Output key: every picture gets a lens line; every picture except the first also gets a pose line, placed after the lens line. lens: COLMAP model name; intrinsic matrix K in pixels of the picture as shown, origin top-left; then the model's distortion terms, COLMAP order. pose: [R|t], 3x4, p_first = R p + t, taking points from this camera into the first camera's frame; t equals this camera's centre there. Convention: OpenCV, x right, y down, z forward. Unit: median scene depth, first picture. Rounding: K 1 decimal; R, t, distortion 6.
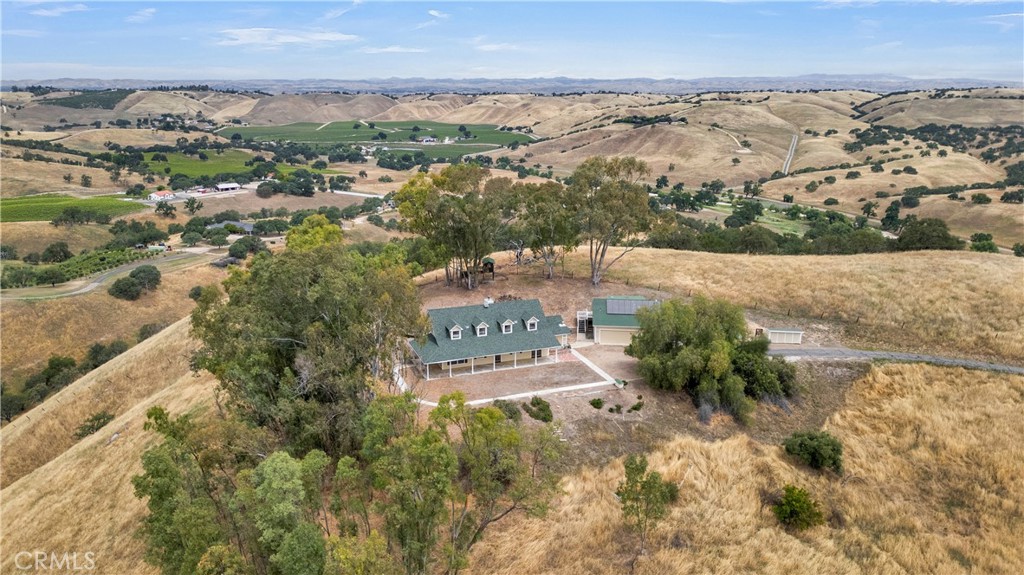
lens RADIAL K [[726.3, 0, 515.0], [0, 726.3, 288.7], [0, 0, 1]] dist [0.087162, -0.093338]
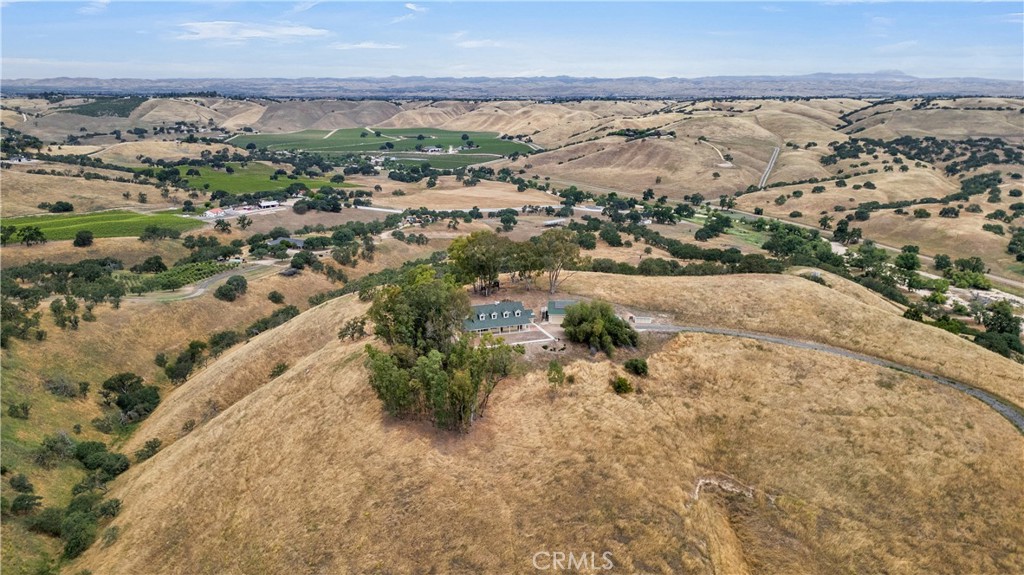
lens RADIAL K [[717.1, 0, 512.0], [0, 717.1, 287.5], [0, 0, 1]] dist [0.079663, -0.084416]
pose [[0.999986, 0.000964, -0.005202, 0.001479], [-0.000983, 0.999992, -0.003795, -0.001530], [0.005198, 0.003800, 0.999979, -0.090742]]
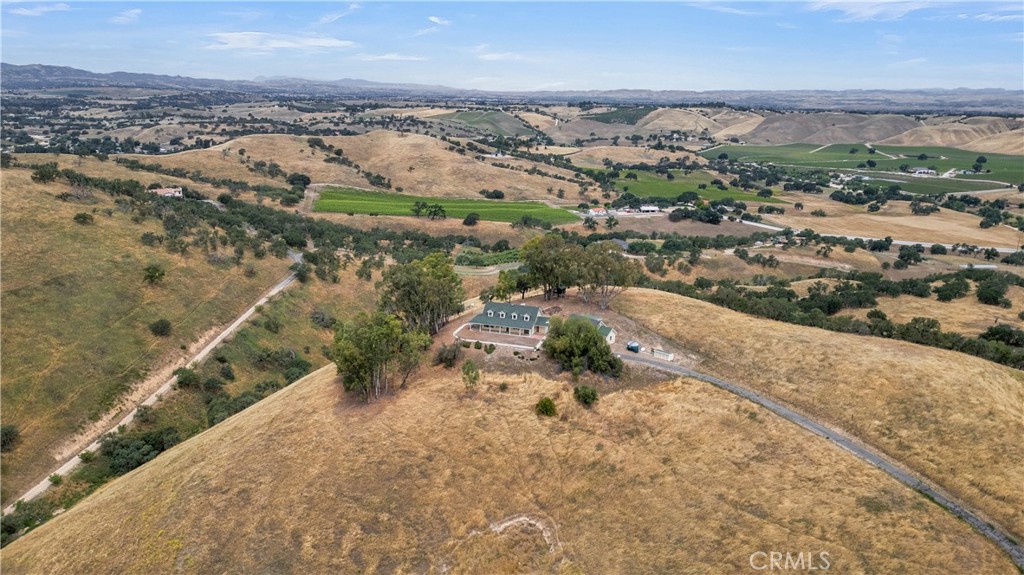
lens RADIAL K [[738.0, 0, 512.0], [0, 738.0, 287.5], [0, 0, 1]] dist [0.048950, -0.054094]
pose [[0.791272, 0.166426, -0.588380, 0.101785], [-0.180765, 0.982906, 0.034921, -0.008559], [0.584134, 0.078726, 0.807830, -0.061887]]
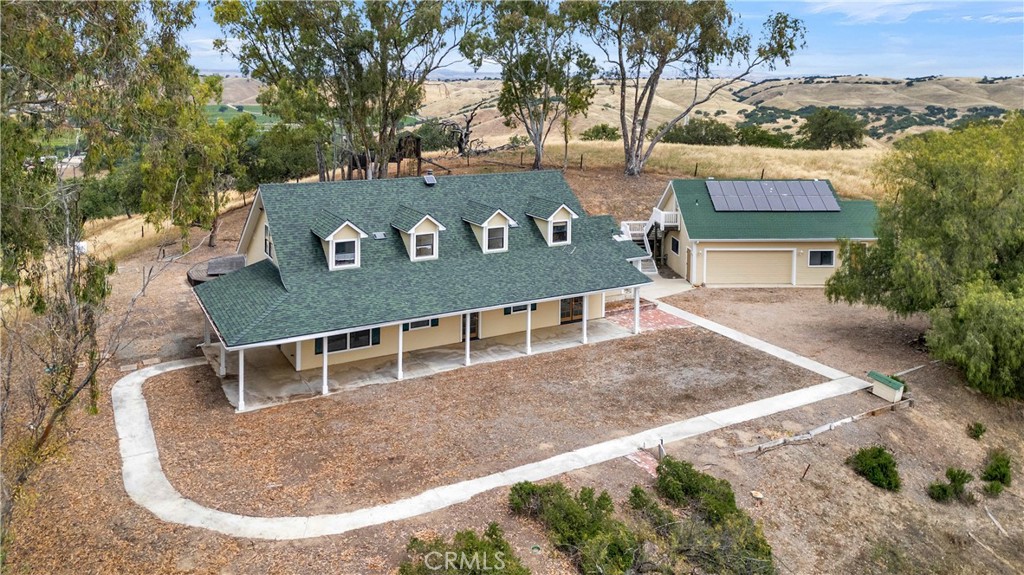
lens RADIAL K [[771.7, 0, 509.3], [0, 771.7, 118.5], [0, 0, 1]] dist [0.021720, -0.005415]
pose [[0.989713, -0.005357, 0.142967, -0.004607], [0.035510, 0.977226, -0.209208, 0.006266], [-0.138591, 0.212133, 0.967364, 0.051677]]
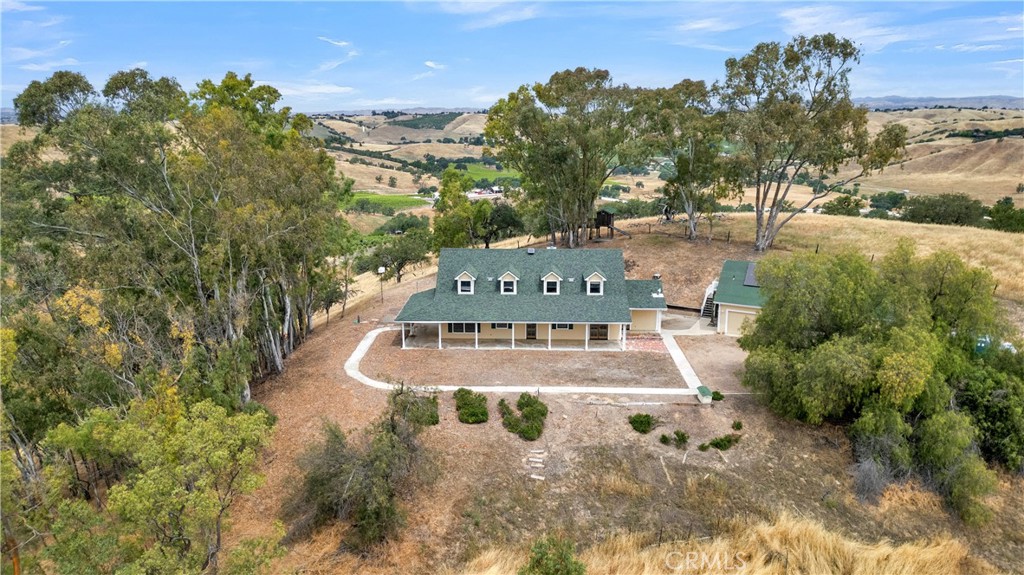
lens RADIAL K [[726.3, 0, 515.0], [0, 726.3, 288.7], [0, 0, 1]] dist [0.087162, -0.093338]
pose [[0.923068, 0.083689, -0.375422, 0.015909], [-0.093492, 0.995588, -0.007937, 0.005264], [0.373101, 0.042425, 0.926820, 0.033797]]
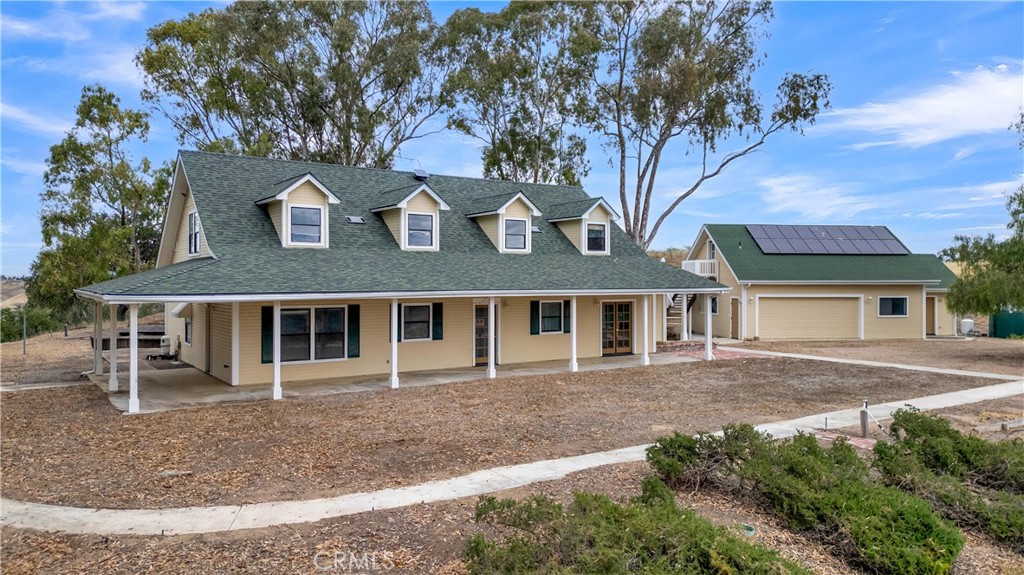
lens RADIAL K [[738.0, 0, 512.0], [0, 738.0, 287.5], [0, 0, 1]] dist [0.048950, -0.054094]
pose [[0.976614, -0.013775, 0.214558, -0.005484], [0.066619, 0.968218, -0.241074, 0.011062], [-0.204418, 0.249730, 0.946493, 0.062428]]
